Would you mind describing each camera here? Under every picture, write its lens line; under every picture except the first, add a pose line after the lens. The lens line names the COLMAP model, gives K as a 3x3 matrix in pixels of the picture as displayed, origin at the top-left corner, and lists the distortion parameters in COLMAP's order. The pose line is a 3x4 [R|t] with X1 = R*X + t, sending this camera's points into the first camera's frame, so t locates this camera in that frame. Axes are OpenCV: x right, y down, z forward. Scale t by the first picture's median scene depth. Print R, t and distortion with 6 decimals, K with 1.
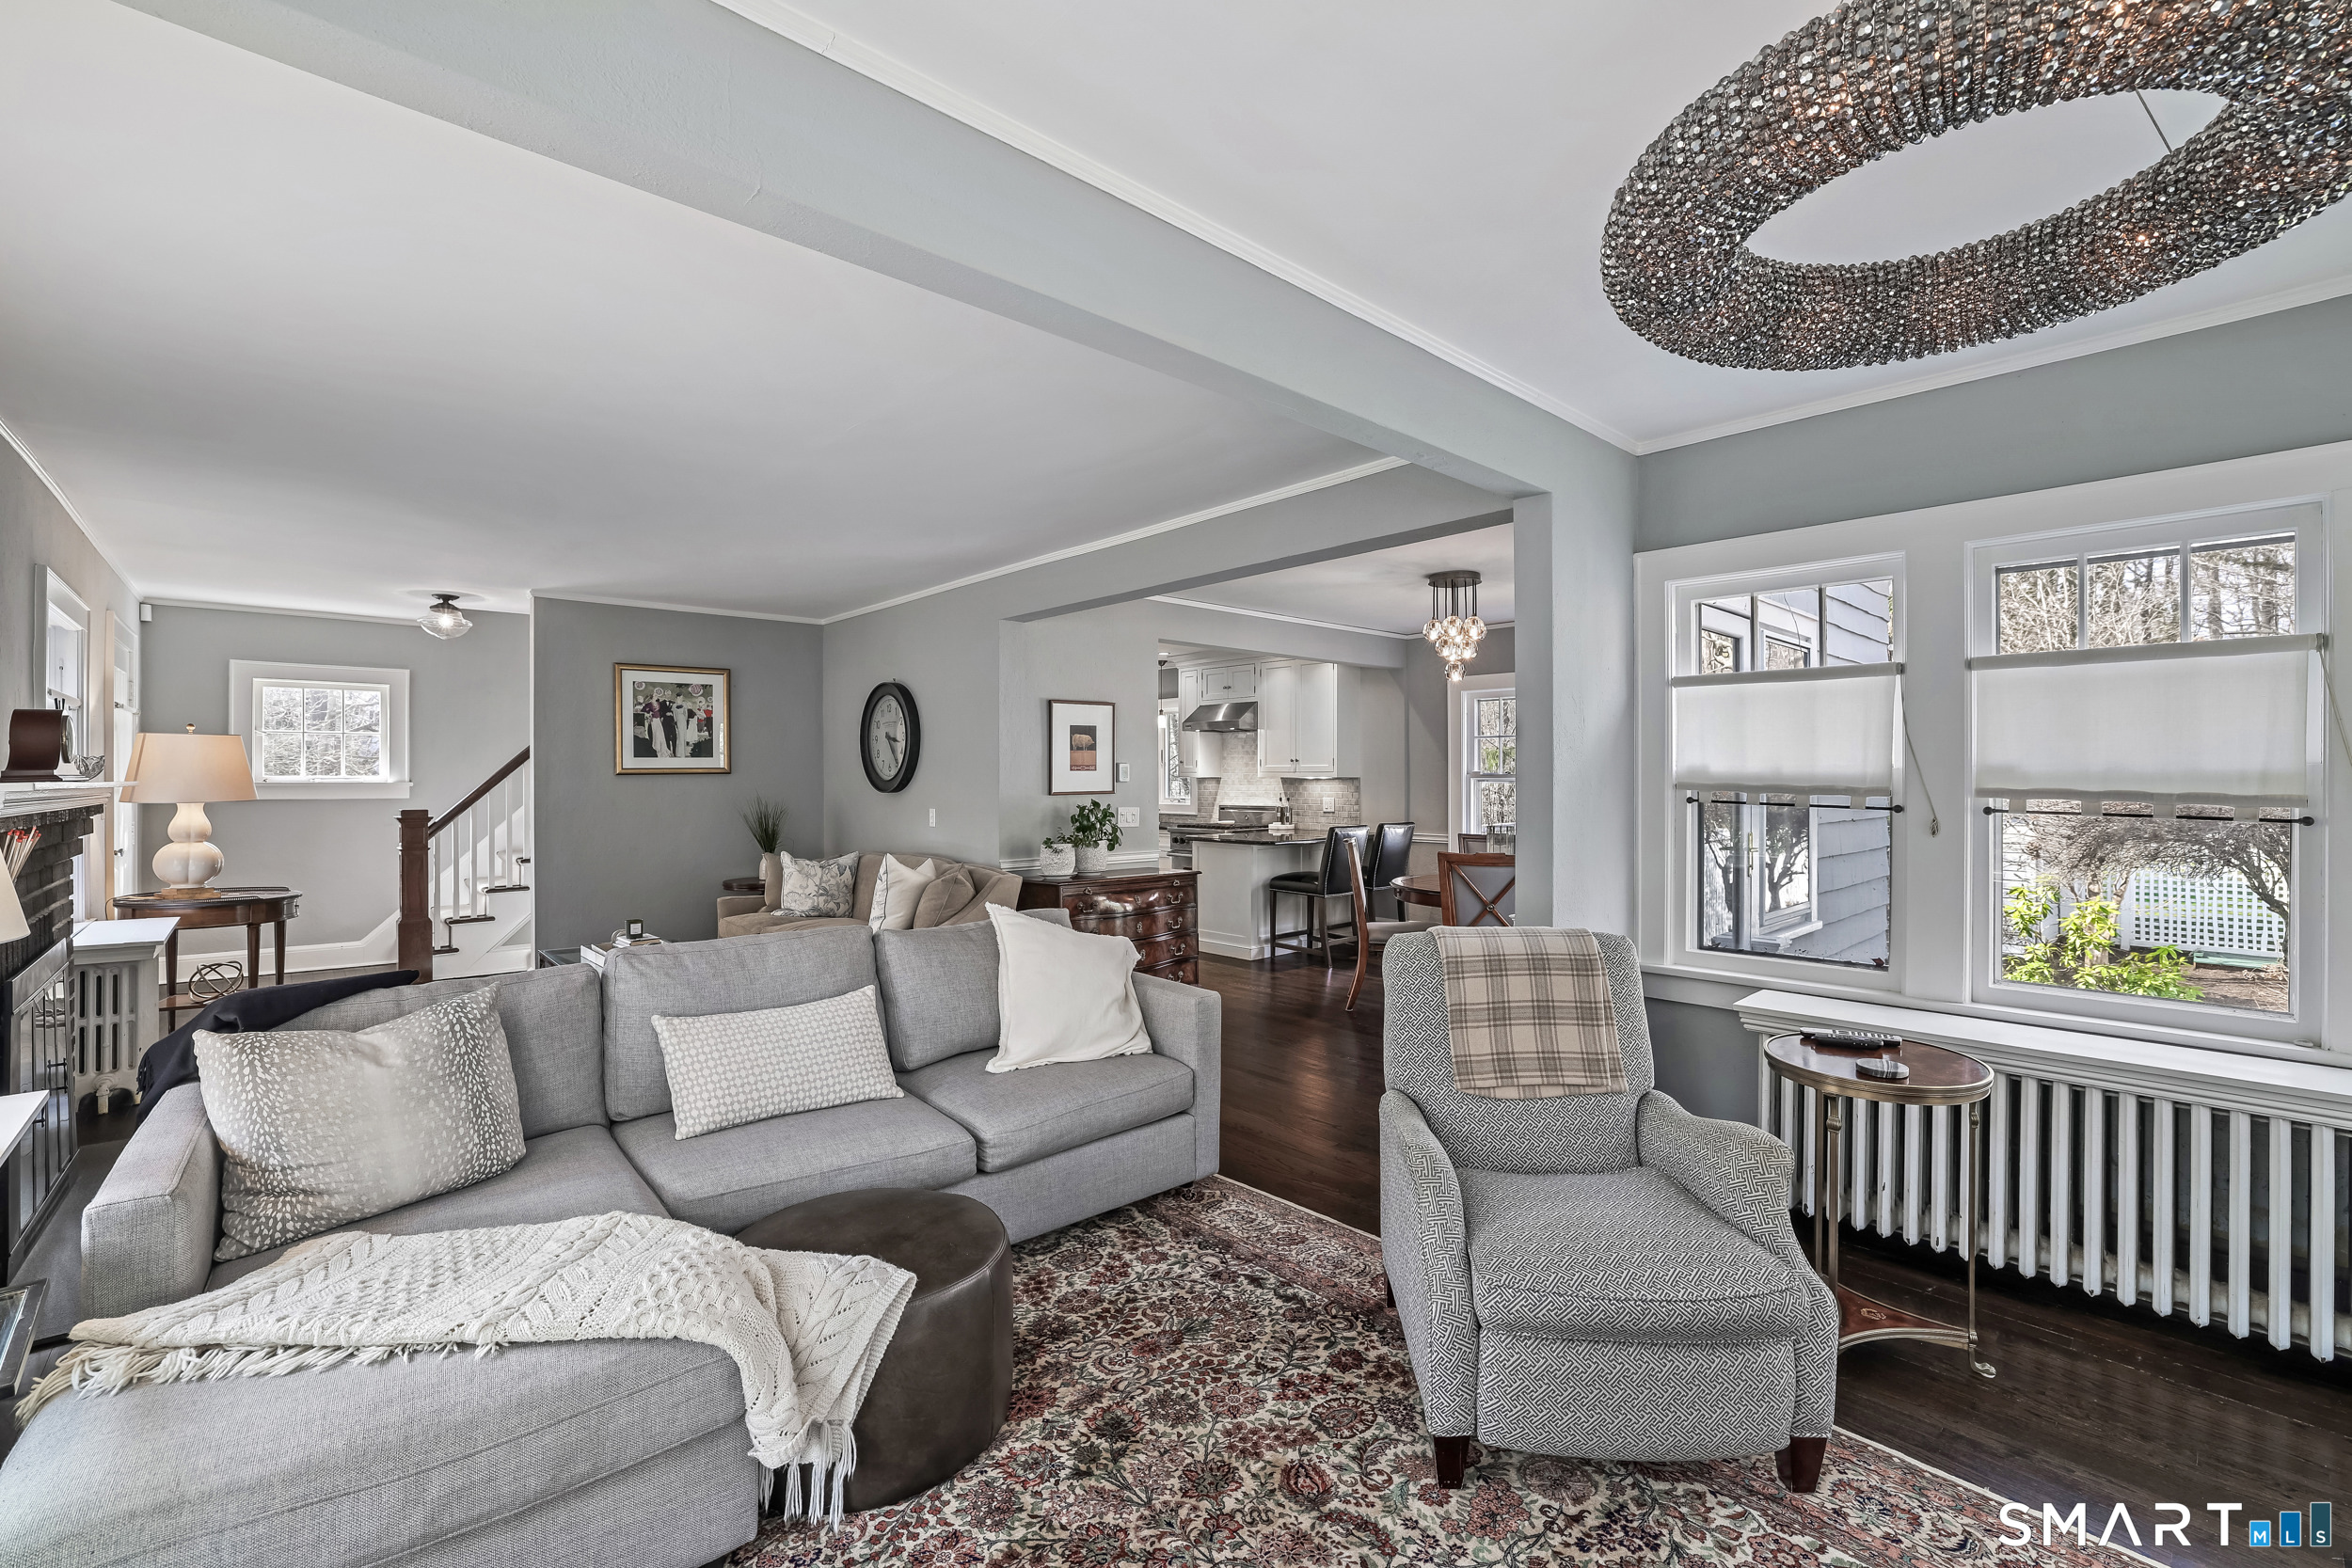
lens RADIAL K [[1021.4, 0, 1190.7], [0, 1021.4, 781.0], [0, 0, 1]] dist [-0.038974, 0.012279]
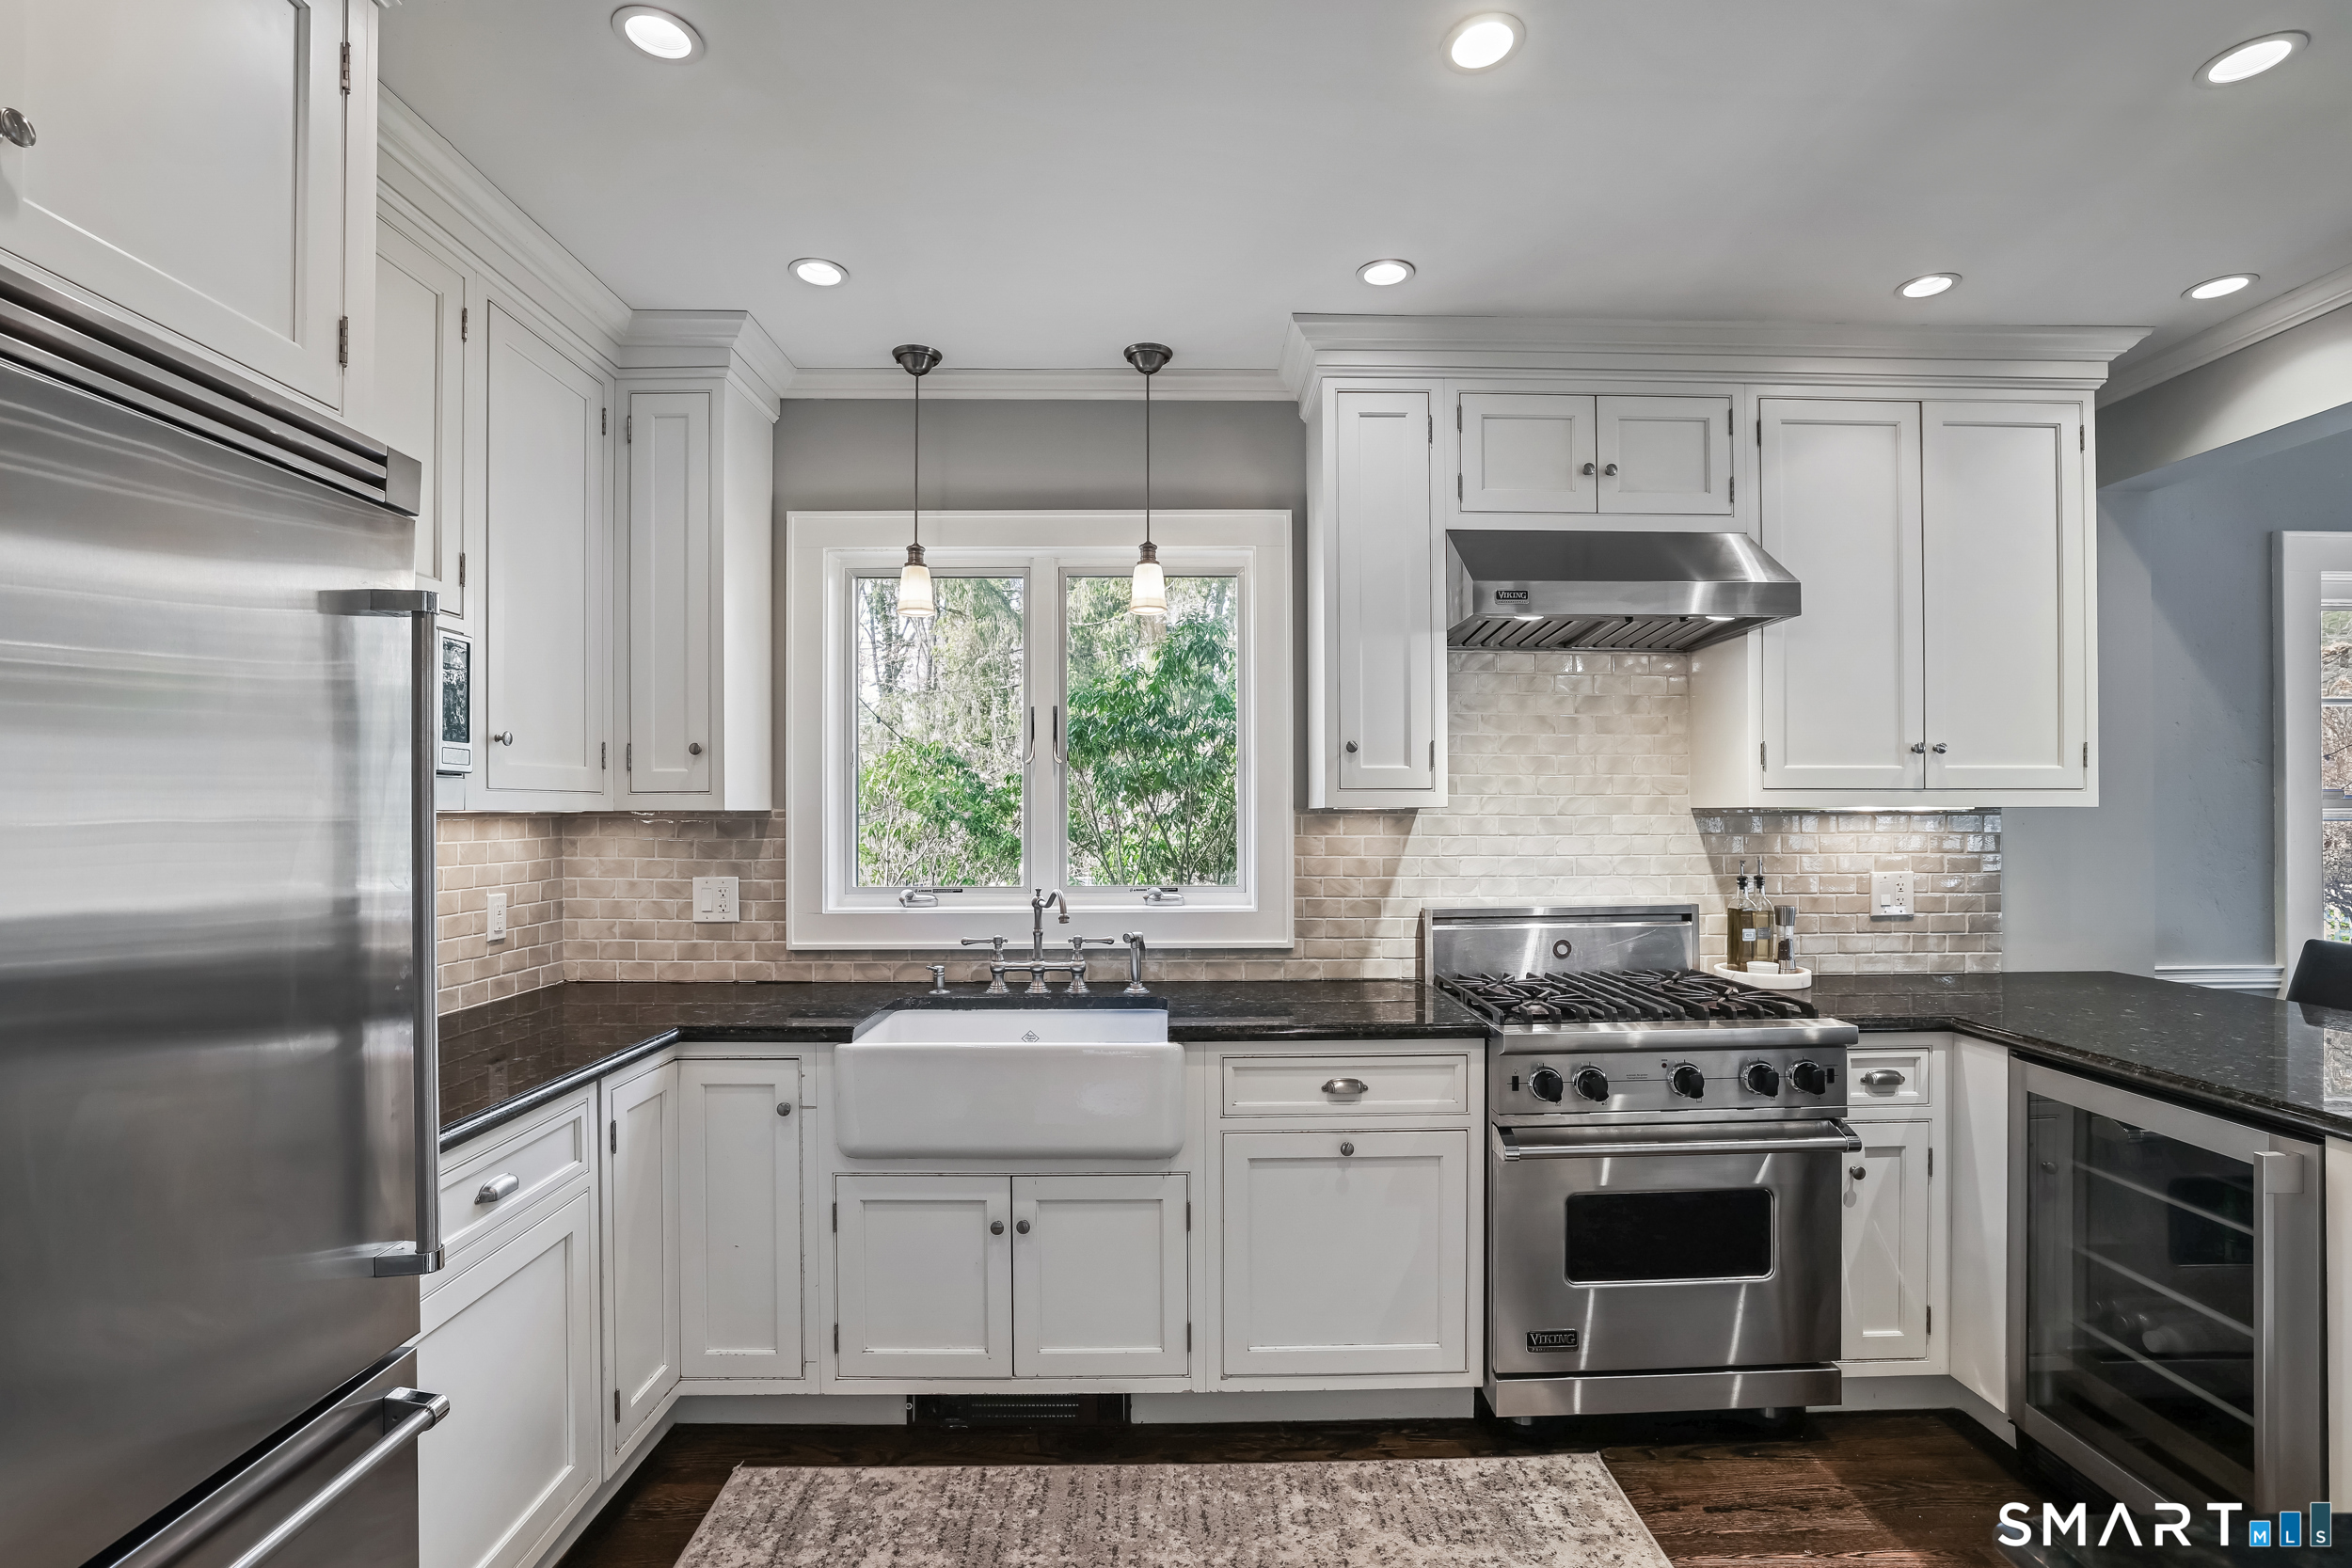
lens RADIAL K [[1055.7, 0, 1189.2], [0, 1055.7, 815.7], [0, 0, 1]] dist [-0.039833, 0.012927]
pose [[0.668136, -0.002720, 0.744035, -0.356424], [0.005242, 0.999986, -0.001051, -0.002851], [-0.744021, 0.004602, 0.668140, 1.340419]]
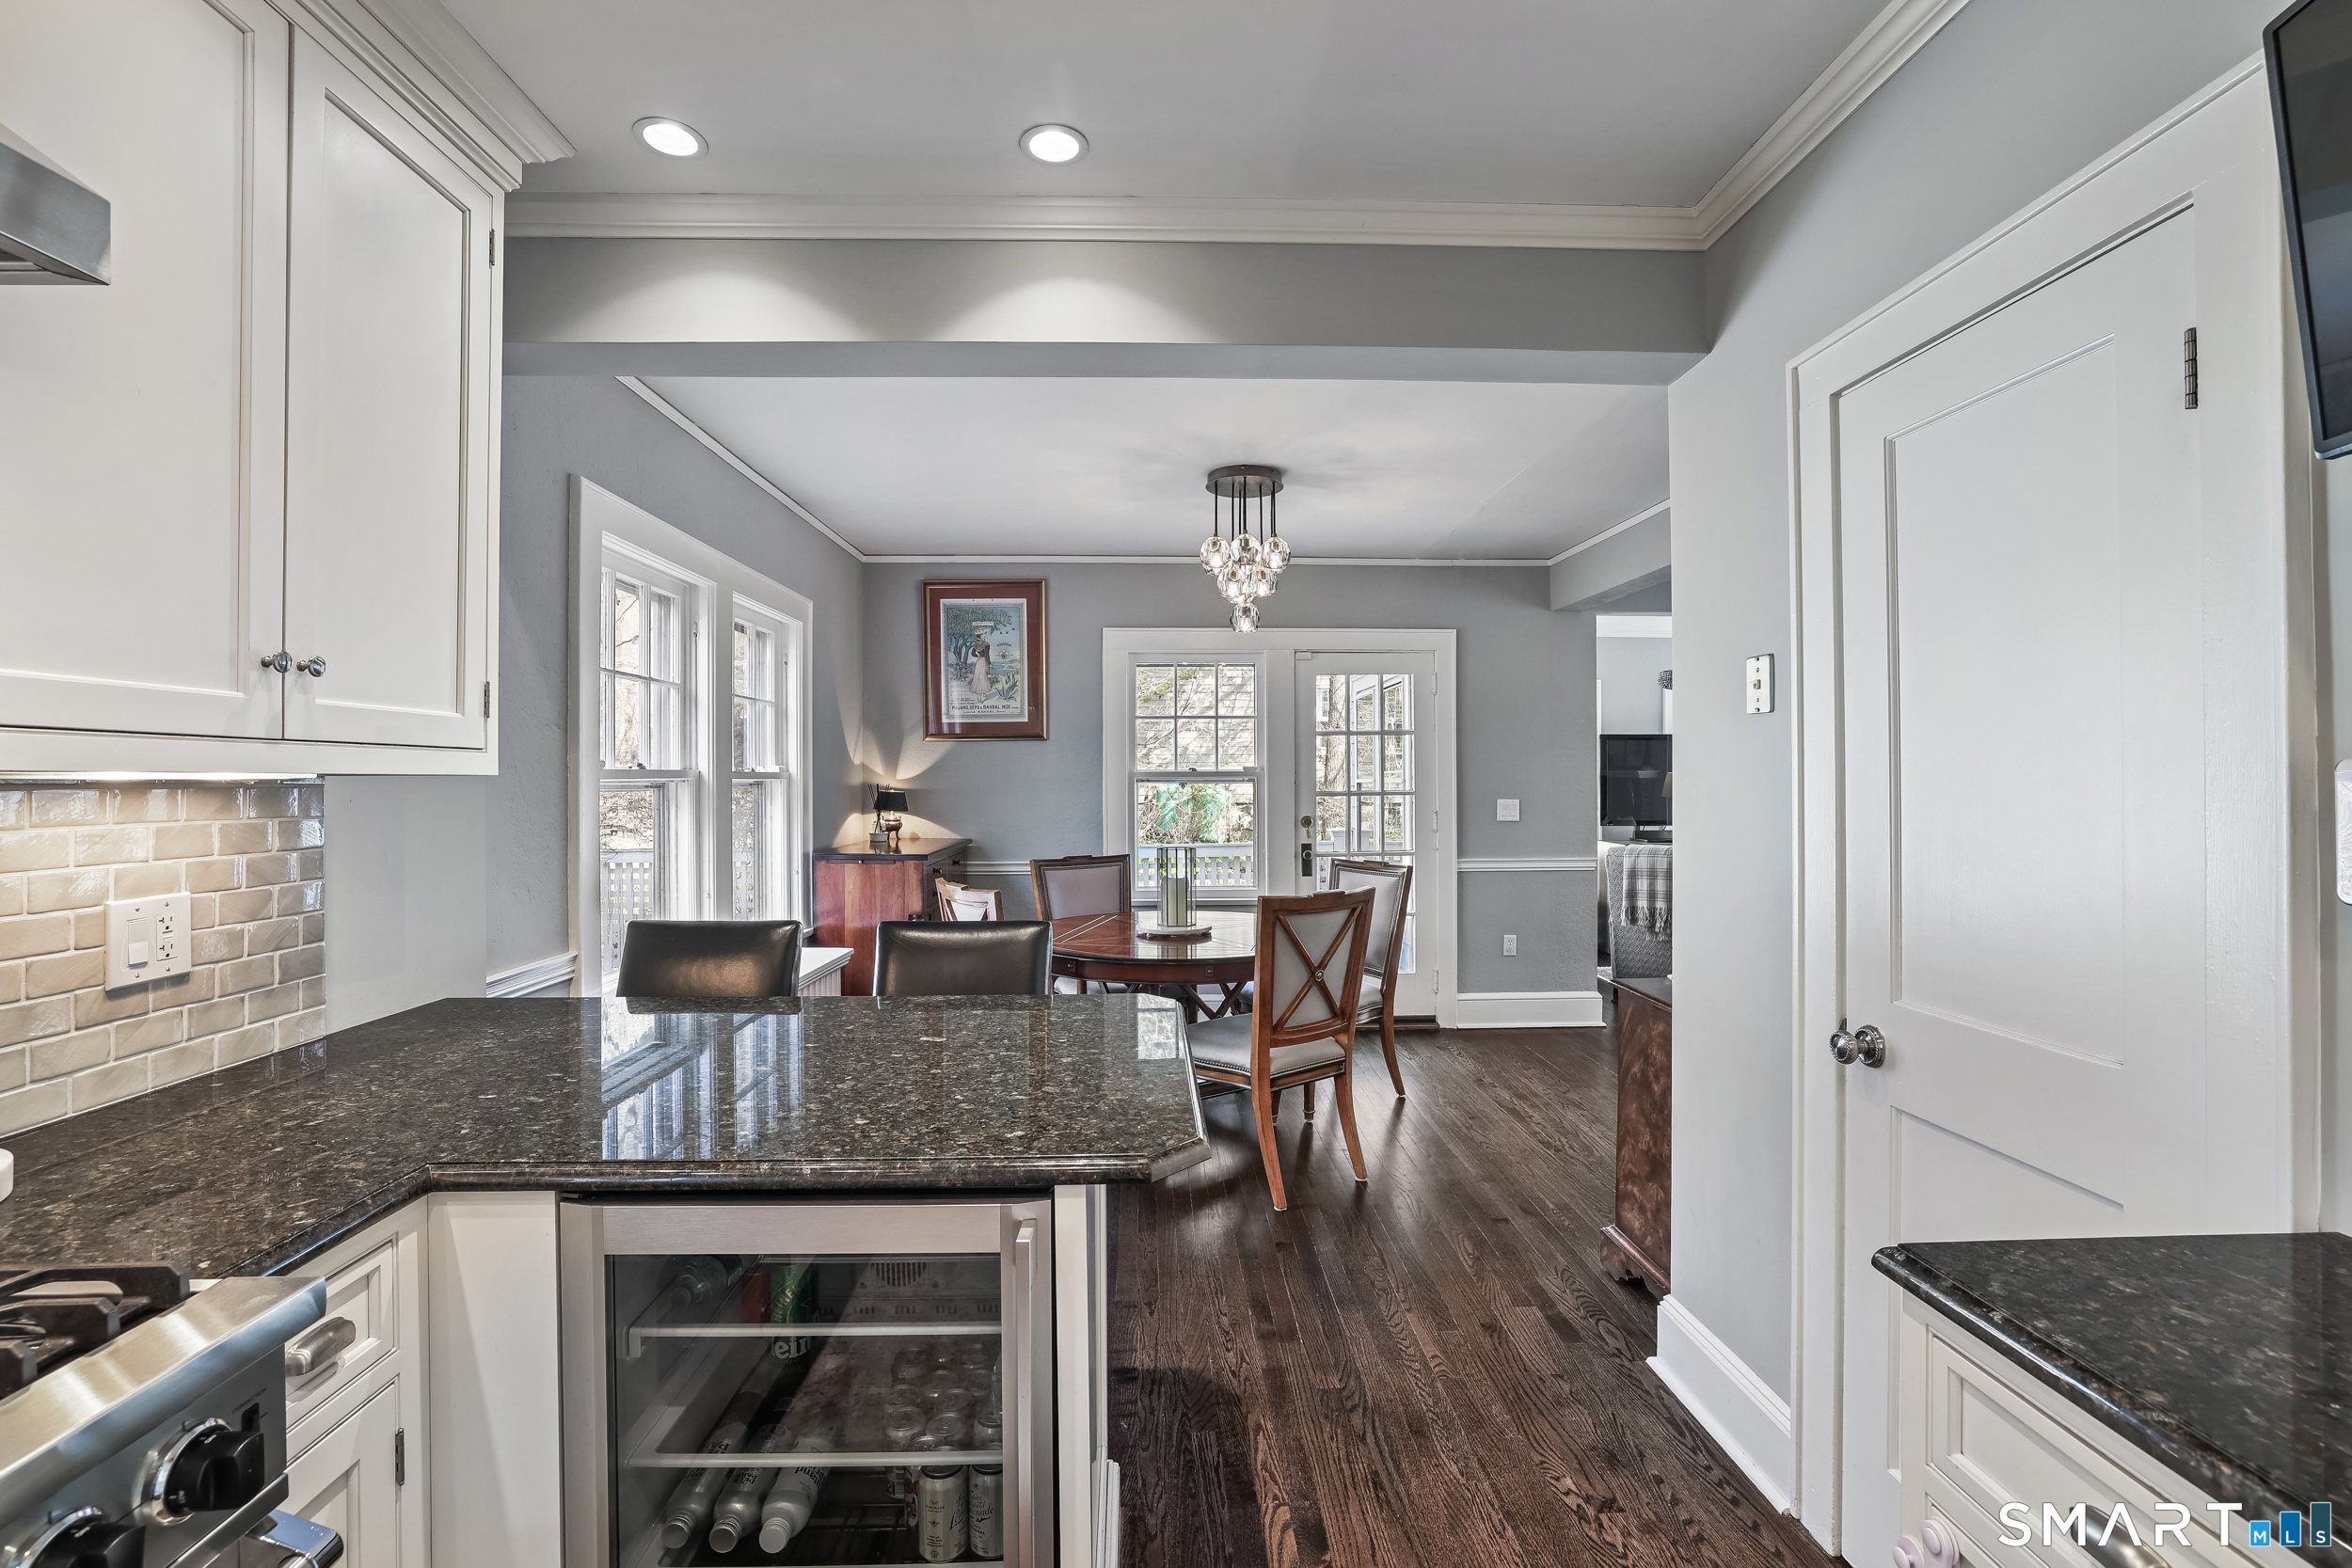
lens RADIAL K [[1021.4, 0, 1182.1], [0, 1021.4, 772.4], [0, 0, 1]] dist [-0.038974, 0.012279]
pose [[-0.753504, 0.007519, 0.657400, -0.139369], [0.006191, 0.999971, -0.004342, -0.003187], [-0.657414, 0.000799, -0.753529, 1.432377]]
